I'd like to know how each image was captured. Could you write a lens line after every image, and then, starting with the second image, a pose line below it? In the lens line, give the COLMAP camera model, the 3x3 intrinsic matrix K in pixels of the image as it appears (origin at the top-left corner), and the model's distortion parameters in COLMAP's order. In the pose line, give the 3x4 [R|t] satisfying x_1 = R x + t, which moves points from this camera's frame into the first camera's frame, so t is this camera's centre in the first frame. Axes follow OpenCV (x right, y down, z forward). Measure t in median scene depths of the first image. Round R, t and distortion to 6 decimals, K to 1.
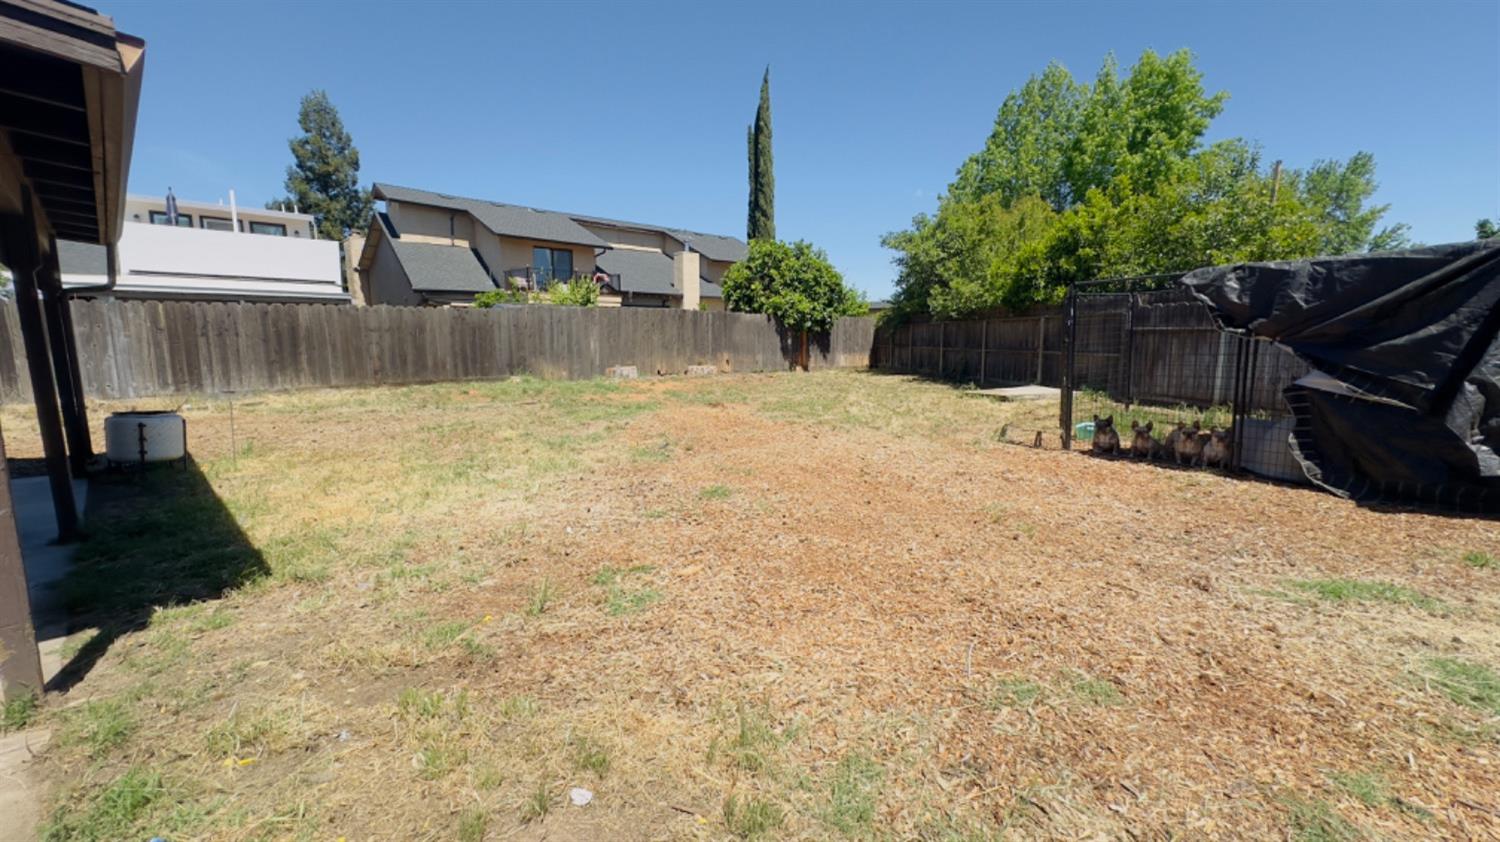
lens RADIAL K [[596.8, 0, 747.1], [0, 596.8, 420.9], [0, 0, 1]] dist [-0.002260, 0.000182]
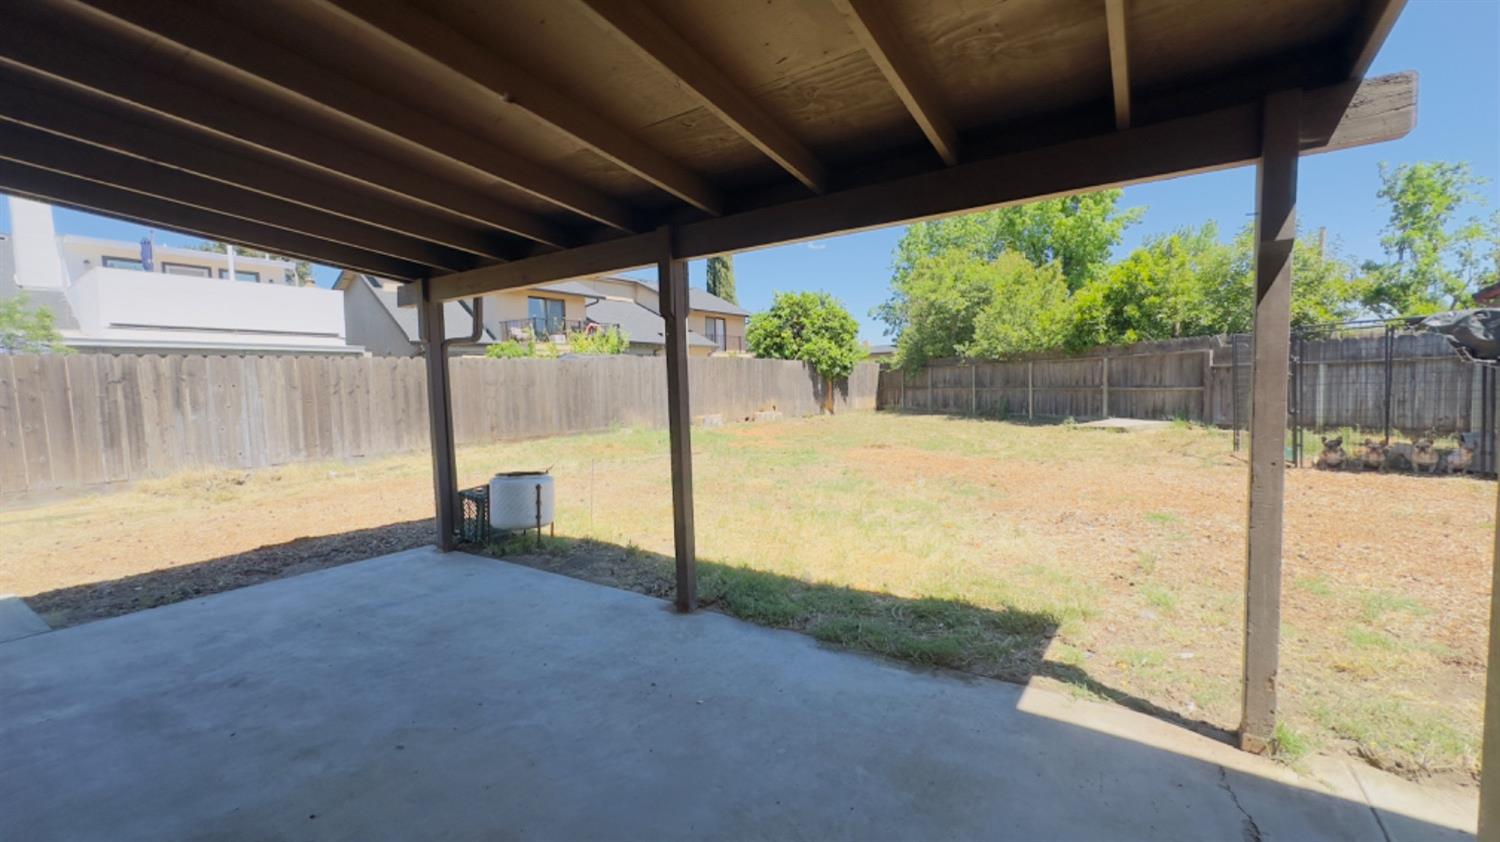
lens RADIAL K [[596.8, 0, 747.1], [0, 596.8, 420.9], [0, 0, 1]] dist [-0.002260, 0.000182]
pose [[0.984750, -0.035895, 0.170229, -0.236627], [0.049197, 0.996001, -0.074577, -0.002768], [-0.166872, 0.081814, 0.982578, 0.011055]]
